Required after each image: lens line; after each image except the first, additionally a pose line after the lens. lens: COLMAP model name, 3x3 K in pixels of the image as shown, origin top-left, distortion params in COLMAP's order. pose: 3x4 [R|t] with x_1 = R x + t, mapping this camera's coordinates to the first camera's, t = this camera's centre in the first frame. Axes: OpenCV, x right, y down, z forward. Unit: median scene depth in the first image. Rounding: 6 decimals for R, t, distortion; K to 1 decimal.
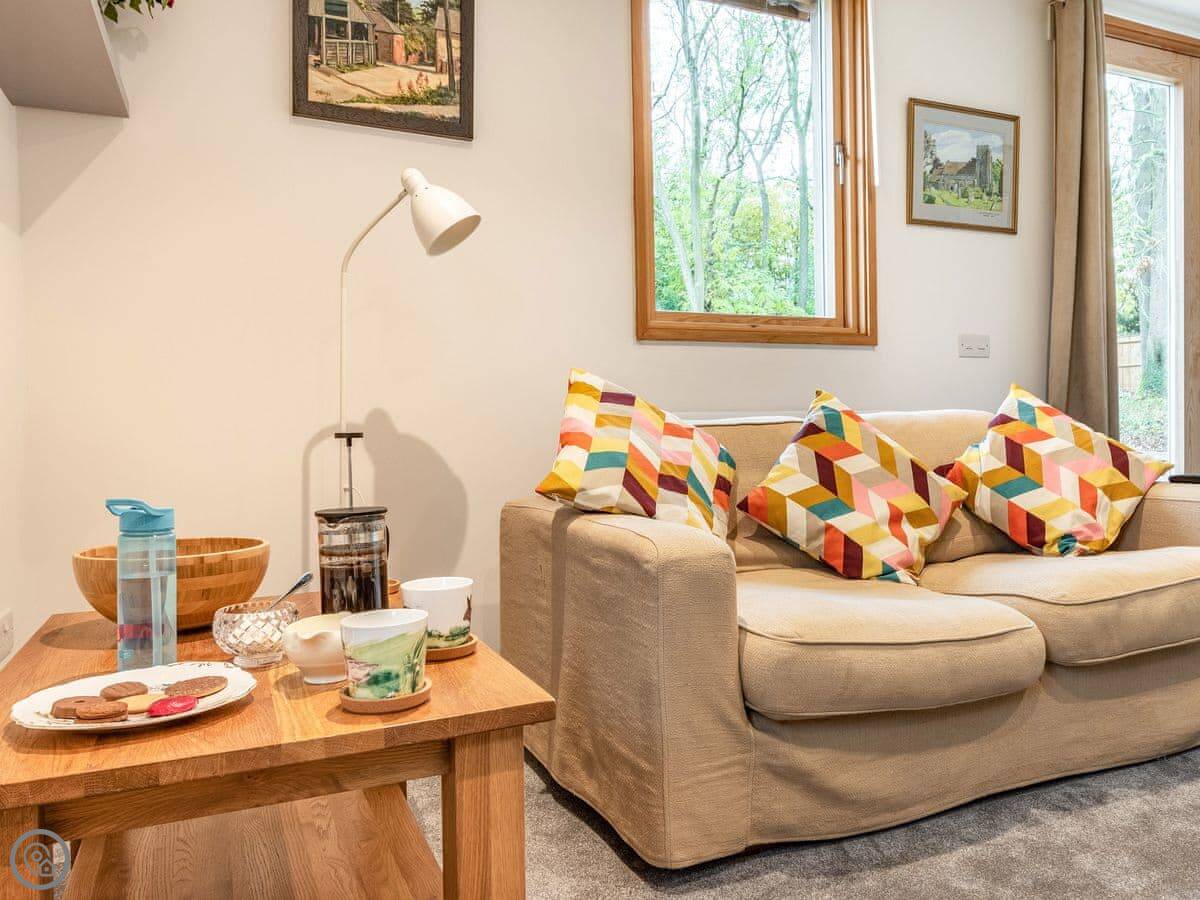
lens RADIAL K [[951.6, 0, 595.1], [0, 951.6, 422.6], [0, 0, 1]] dist [0.000704, 0.002631]
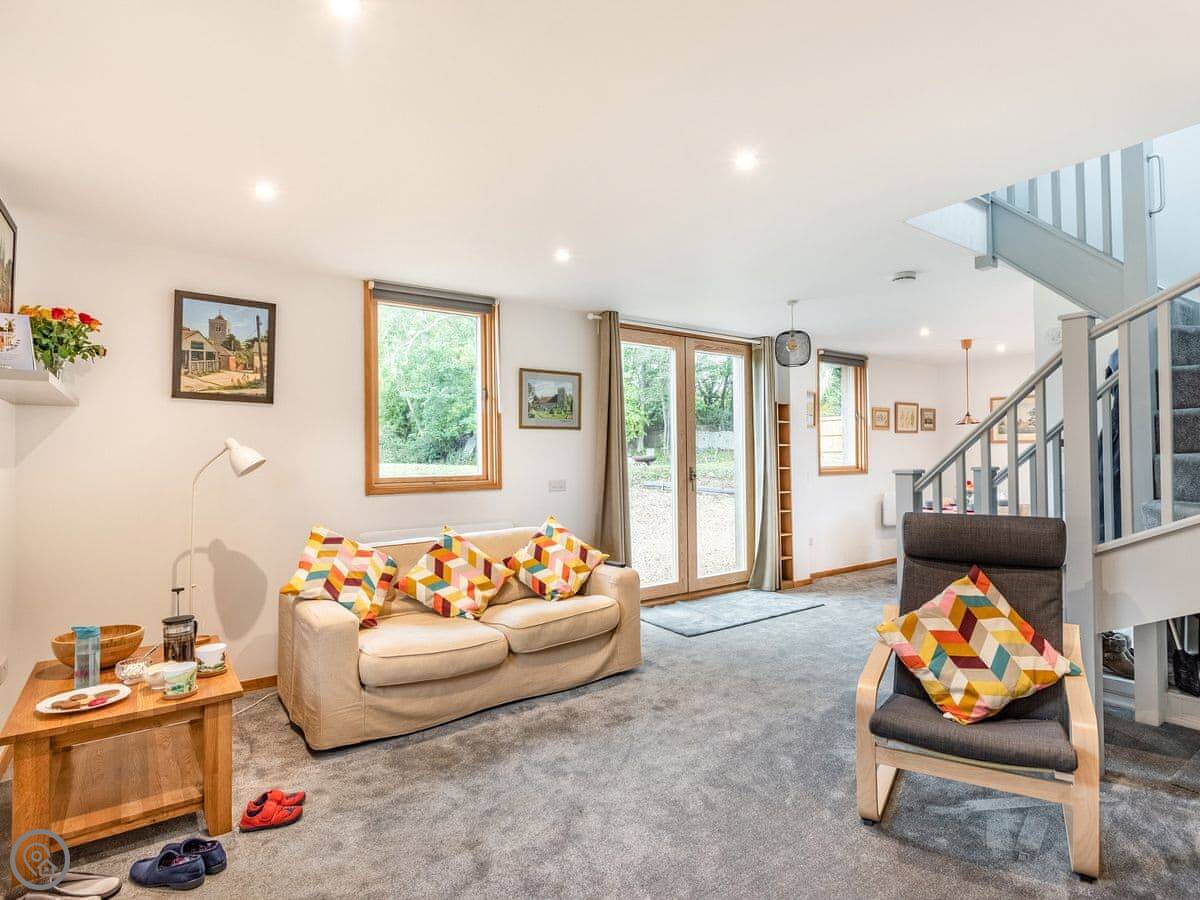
lens RADIAL K [[648.0, 0, 600.0], [0, 648.0, 450.0], [0, 0, 1]] dist [0.002659, -0.003488]
pose [[0.970290, 0.017163, 0.241335, 0.246242], [-0.010861, 0.999565, -0.027422, -0.192335], [-0.241701, 0.023986, 0.970054, -0.581741]]
